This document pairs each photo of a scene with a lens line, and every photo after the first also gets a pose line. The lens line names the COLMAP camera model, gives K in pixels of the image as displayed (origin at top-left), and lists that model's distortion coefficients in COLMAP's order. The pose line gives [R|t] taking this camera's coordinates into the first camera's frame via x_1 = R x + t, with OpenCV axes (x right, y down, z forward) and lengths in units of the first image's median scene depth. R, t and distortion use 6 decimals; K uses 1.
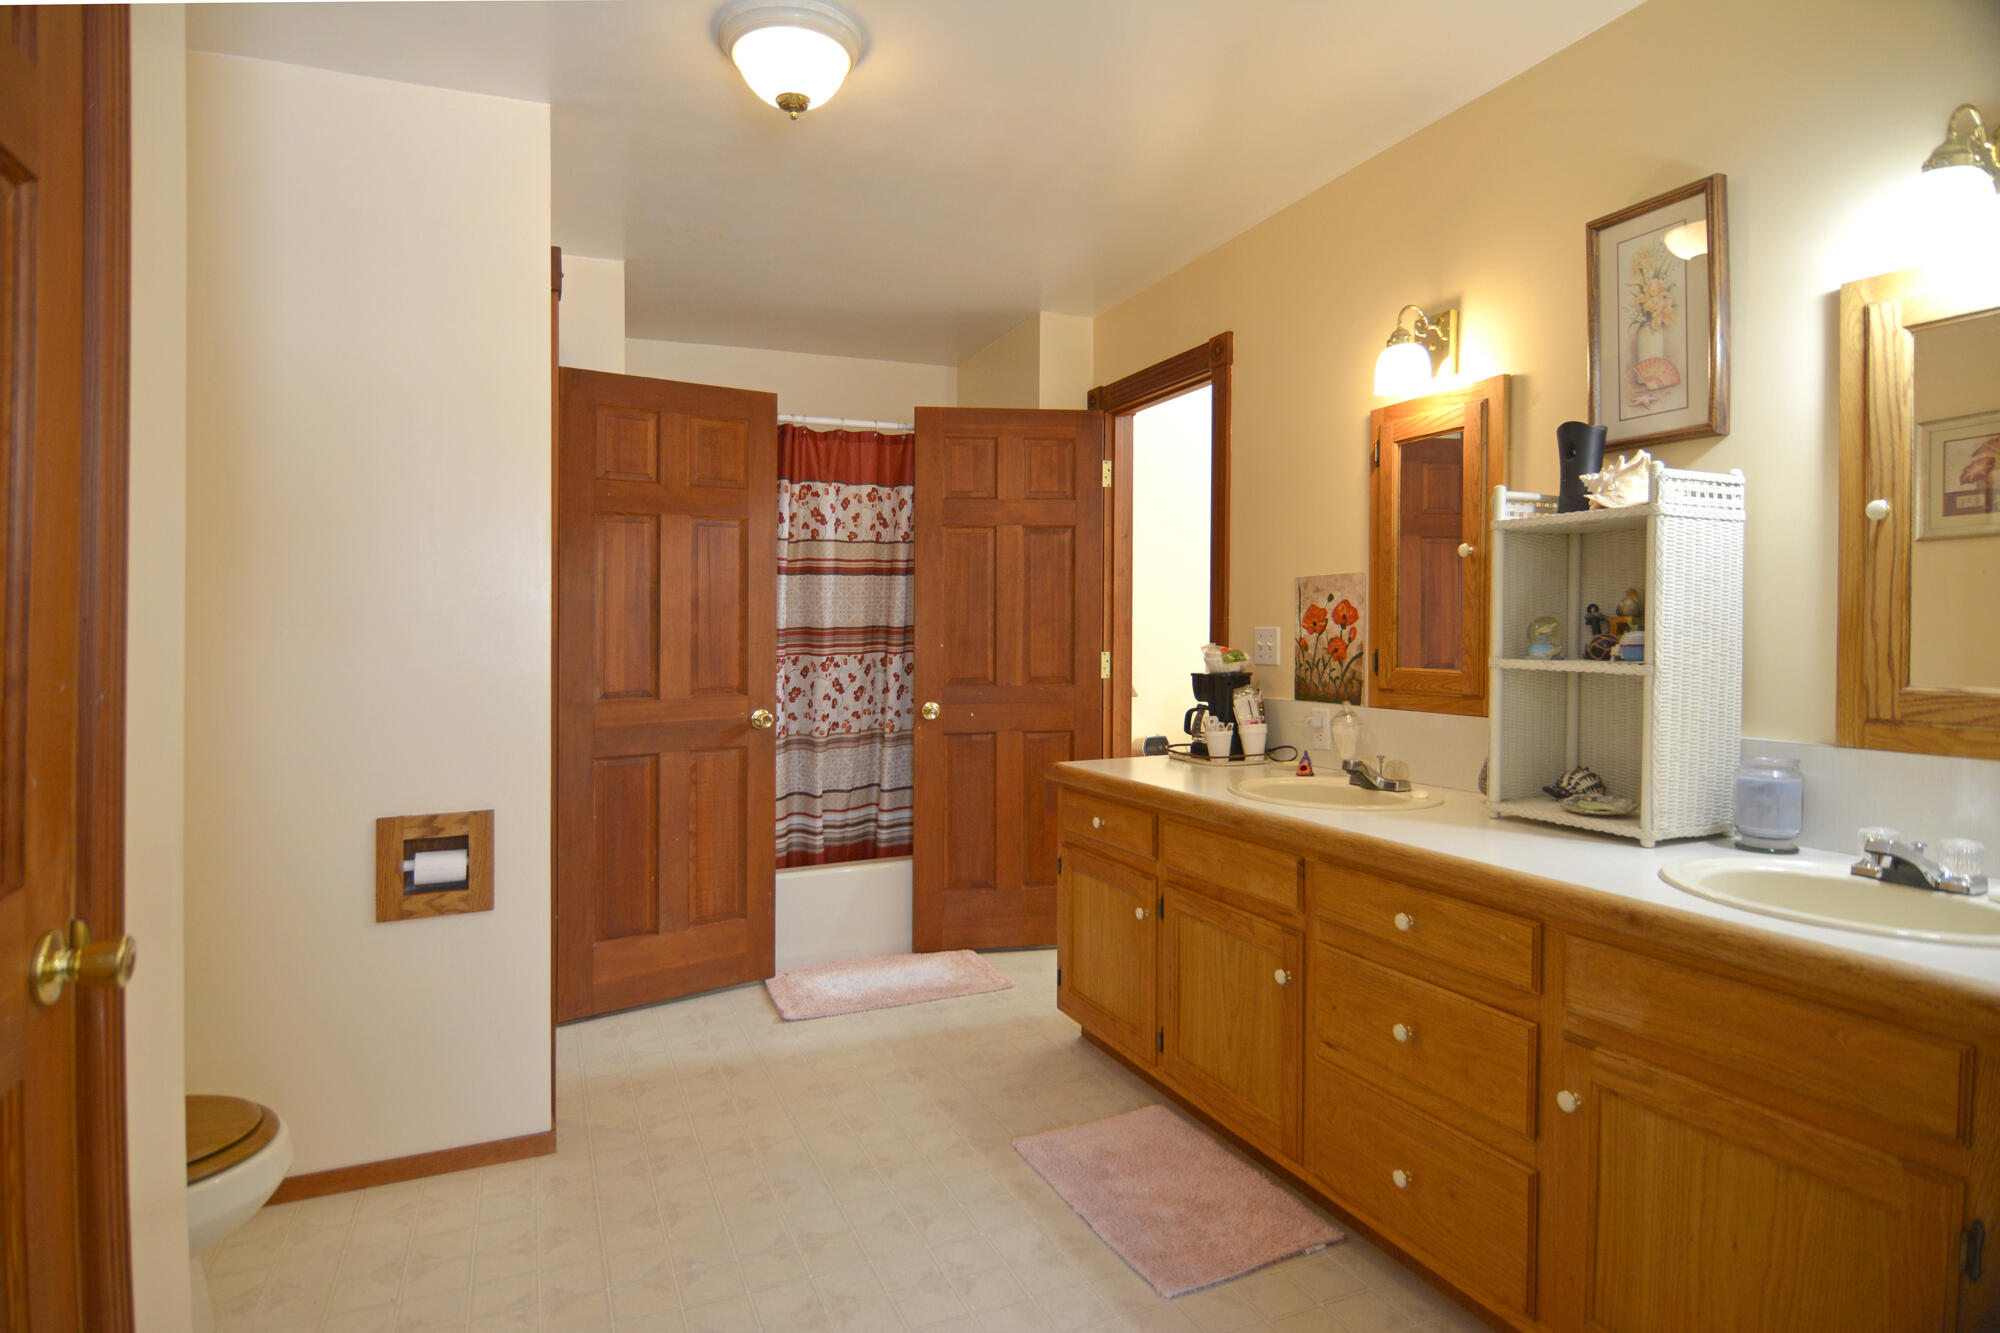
lens RADIAL K [[1046.0, 0, 1001.9], [0, 1046.0, 638.1], [0, 0, 1]] dist [0.086332, 0.000439]
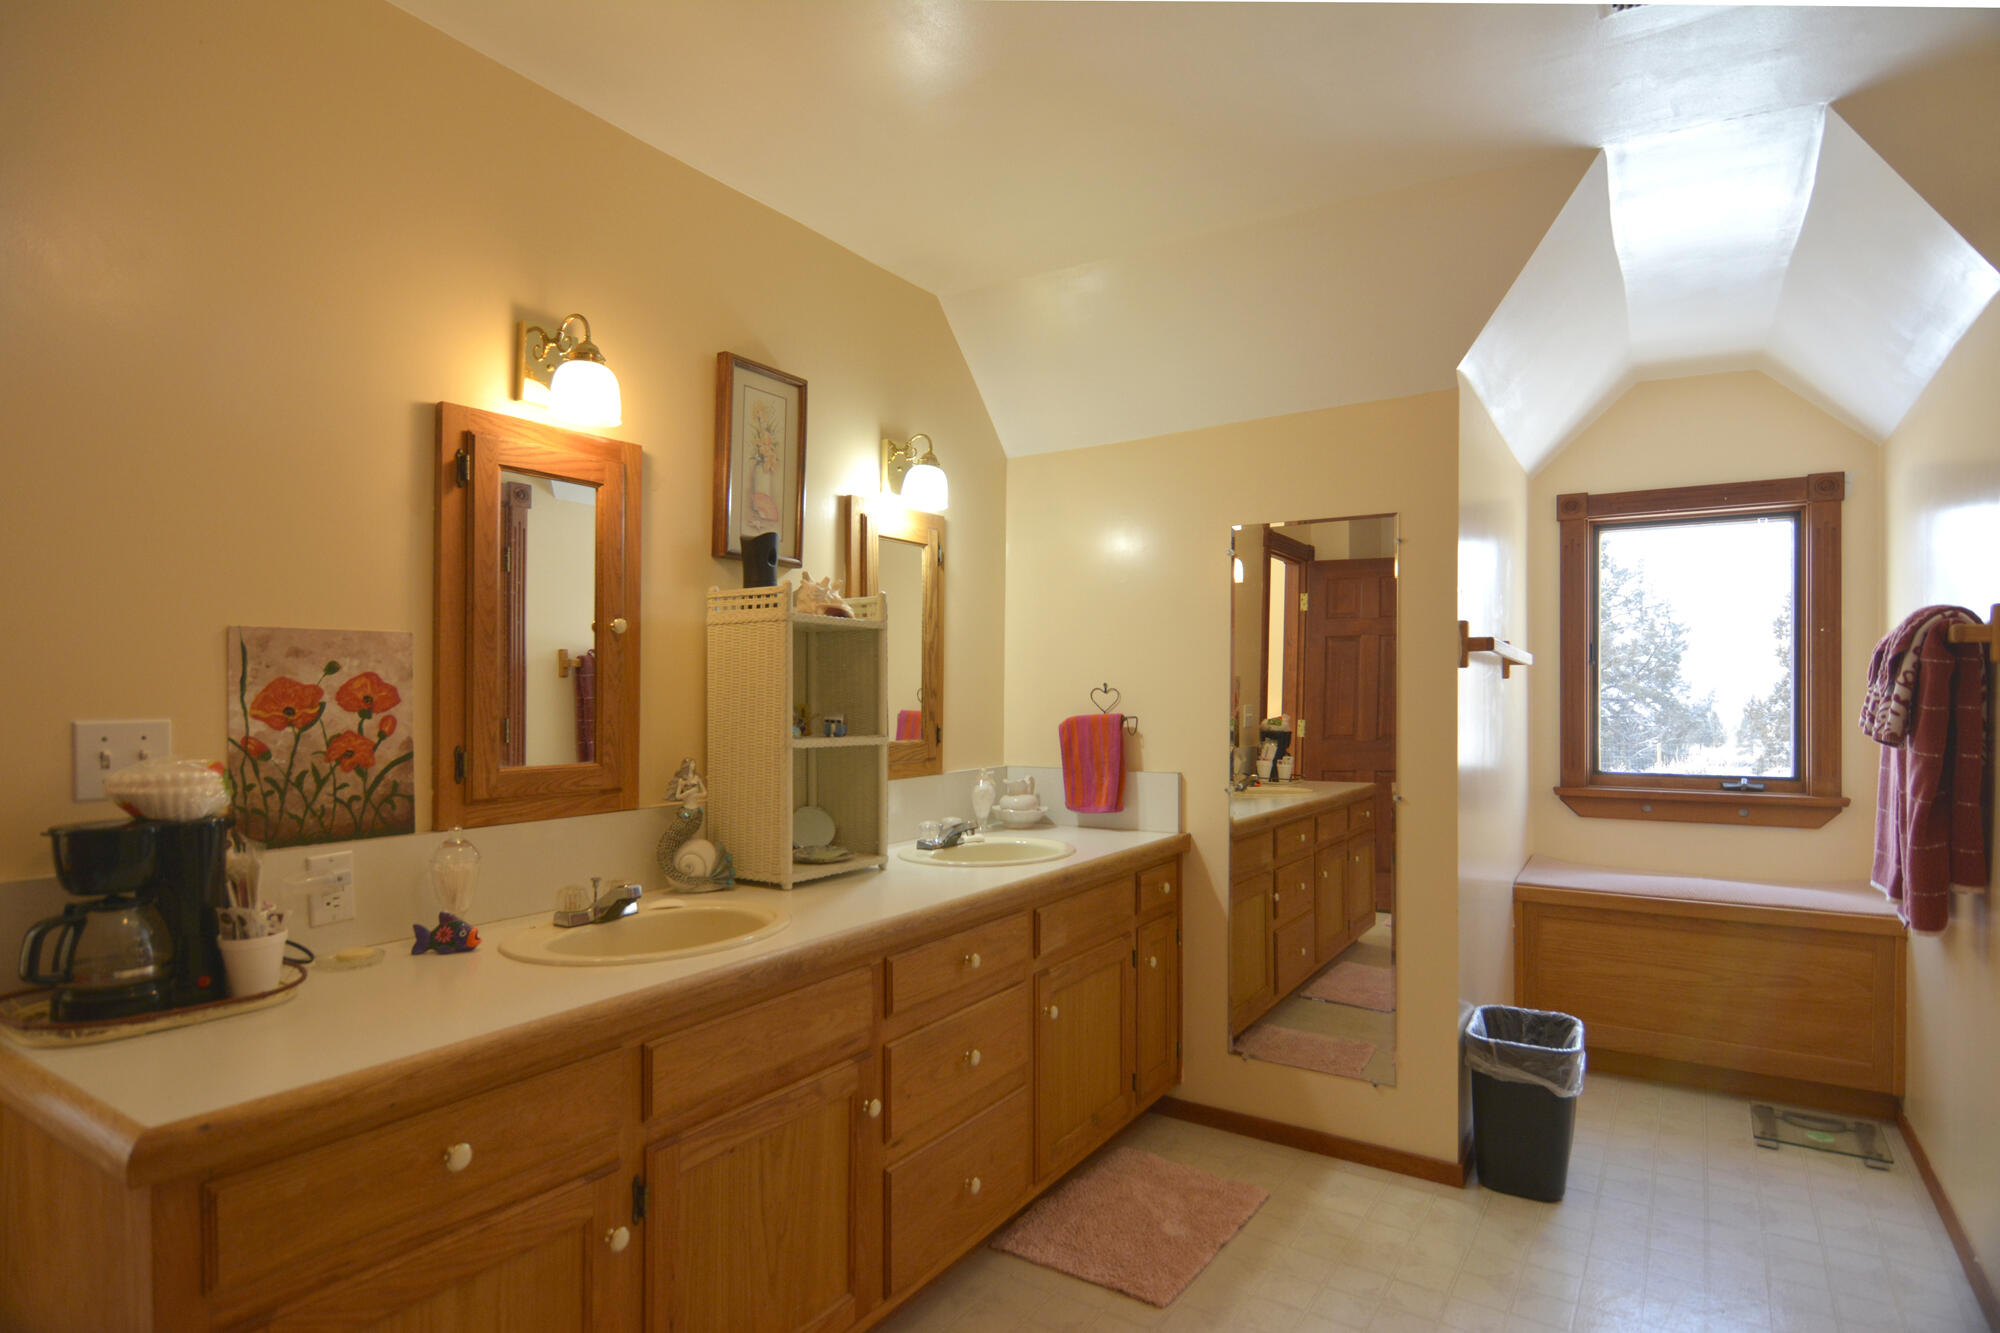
lens RADIAL K [[1056.7, 0, 999.9], [0, 1056.7, 674.8], [0, 0, 1]] dist [0.001017, 0.000157]
pose [[-0.524389, 0.008628, 0.851435, -0.416228], [0.003818, 0.999962, -0.007781, -0.028992], [-0.851470, -0.000830, -0.524402, 1.023426]]
